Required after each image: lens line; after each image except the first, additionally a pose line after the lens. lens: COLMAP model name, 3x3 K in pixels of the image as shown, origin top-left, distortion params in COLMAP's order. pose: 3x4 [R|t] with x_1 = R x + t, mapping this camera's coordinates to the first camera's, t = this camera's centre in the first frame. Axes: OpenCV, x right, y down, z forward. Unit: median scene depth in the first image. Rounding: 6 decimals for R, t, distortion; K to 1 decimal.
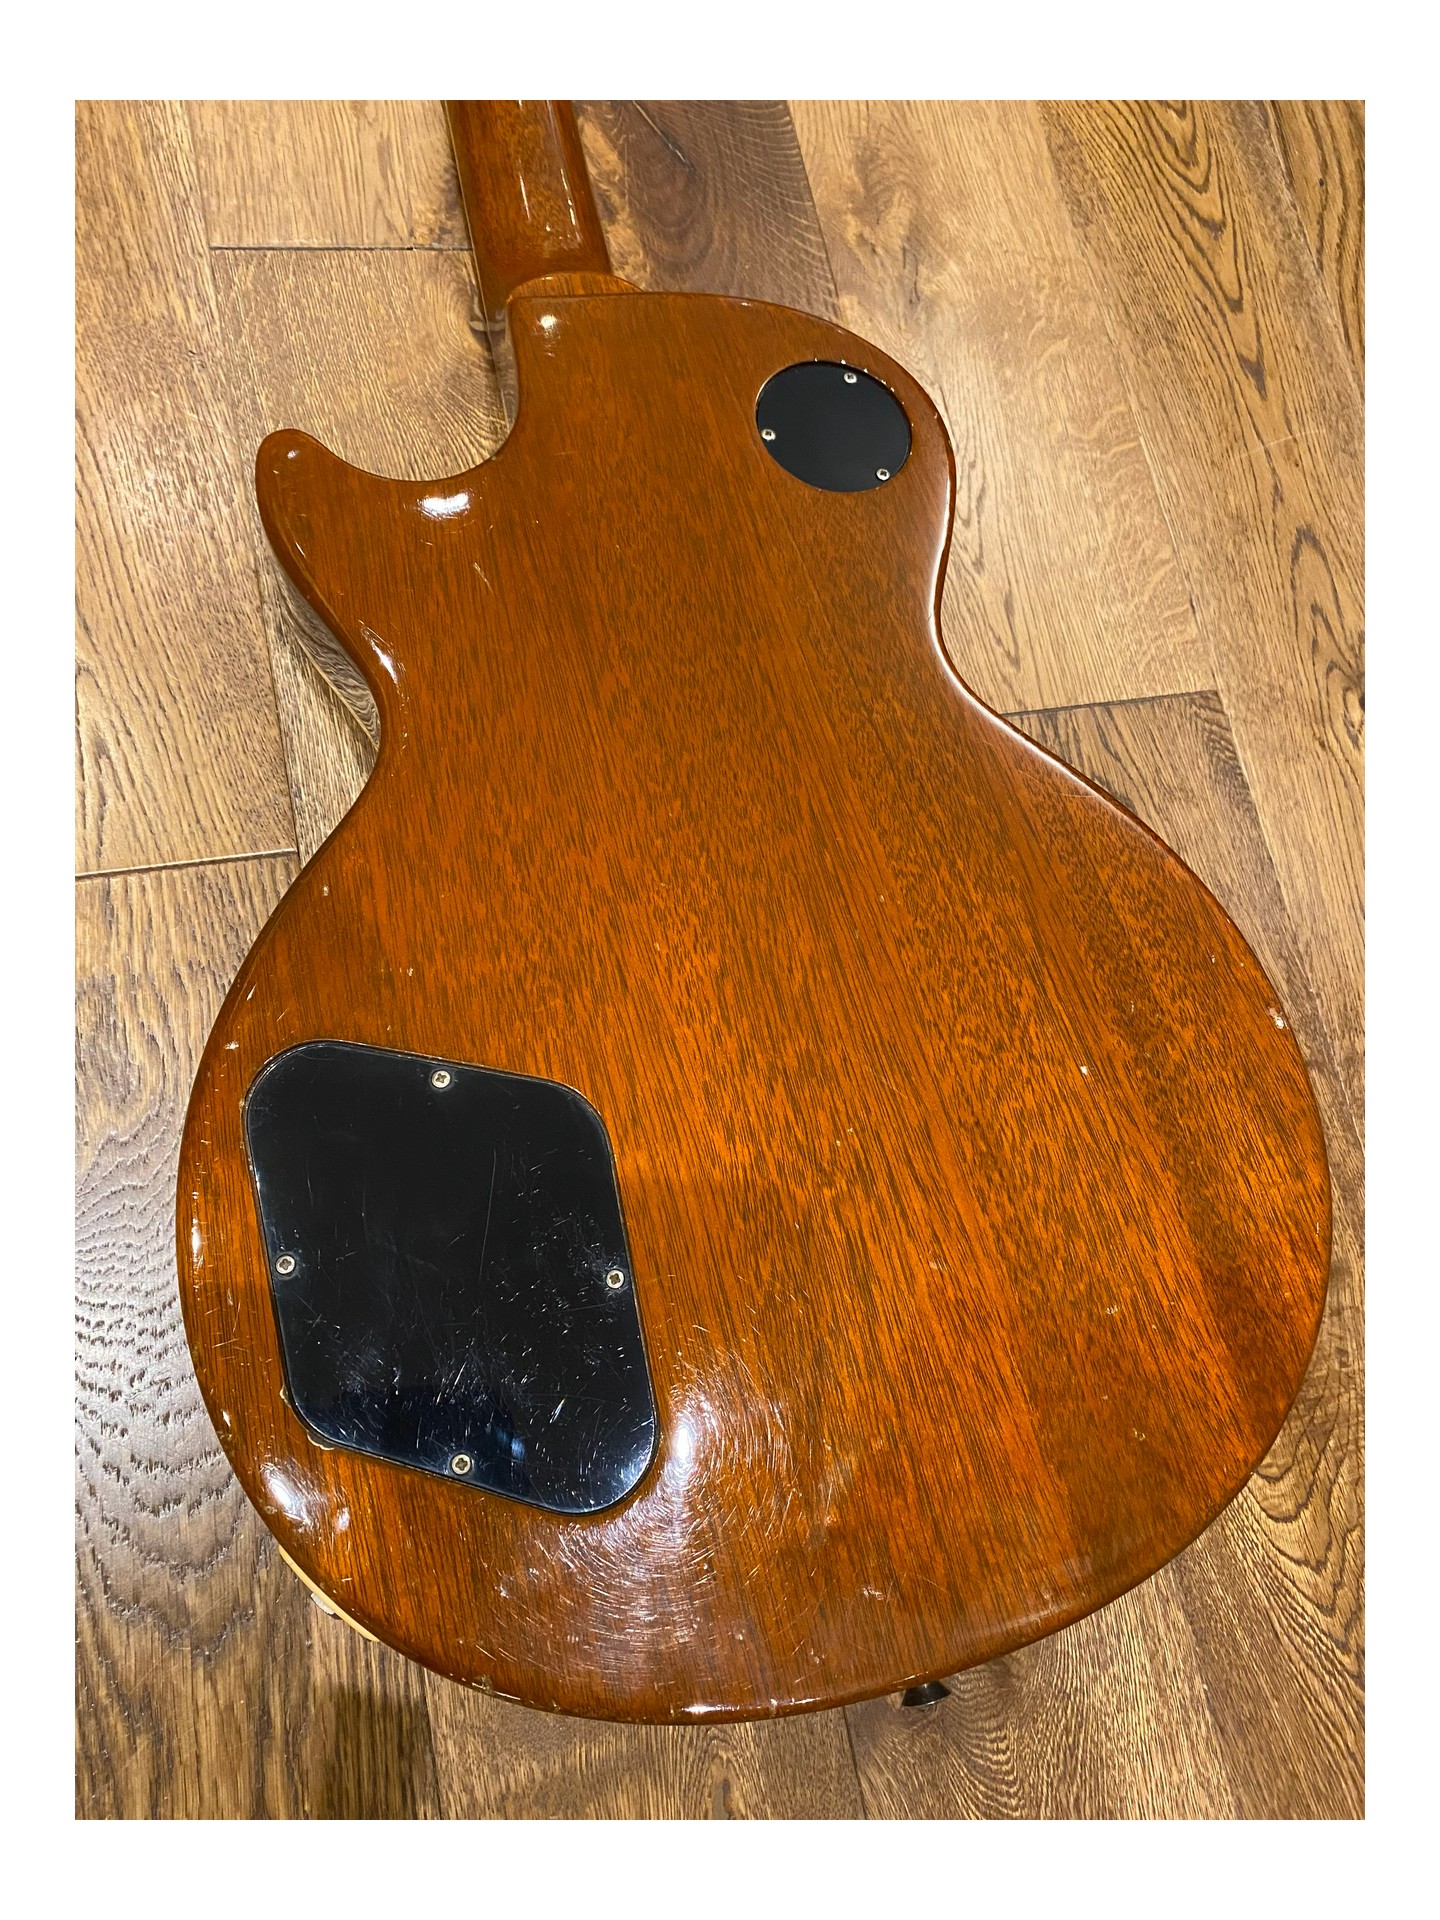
lens RADIAL K [[1334.6, 0, 724.4], [0, 1334.6, 945.9], [0, 0, 1]] dist [0.005820, -0.006370]
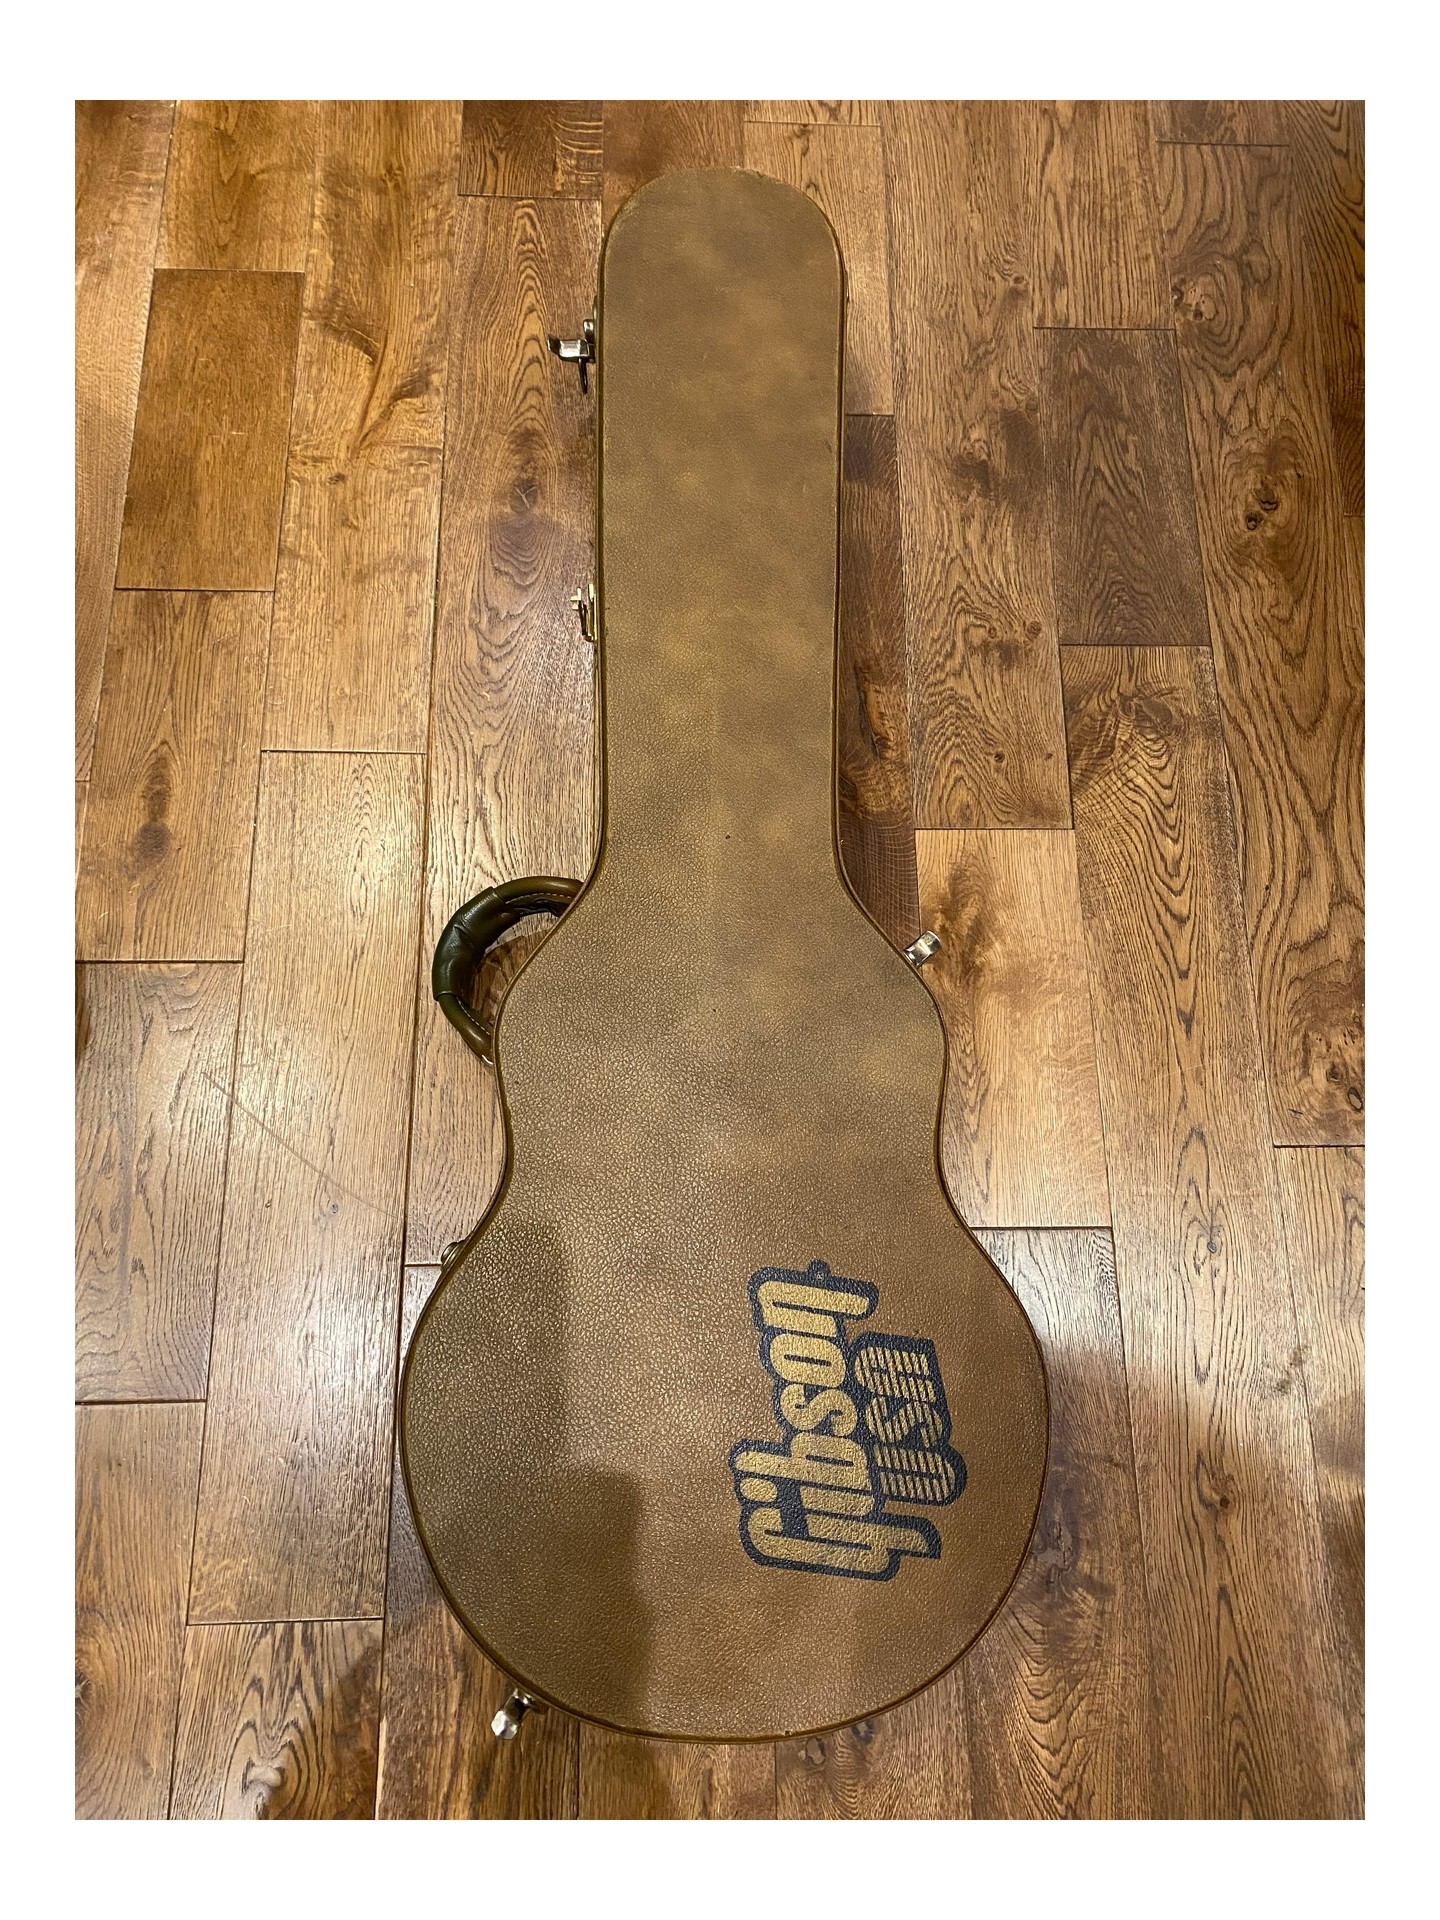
lens RADIAL K [[1334.6, 0, 719.8], [0, 1334.6, 941.9], [0, 0, 1]] dist [0.005820, -0.006370]
pose [[0.959660, 0.133750, -0.247312, 0.291081], [-0.143477, 0.989417, -0.021652, -0.491962], [0.241799, 0.056262, 0.968694, -0.880306]]
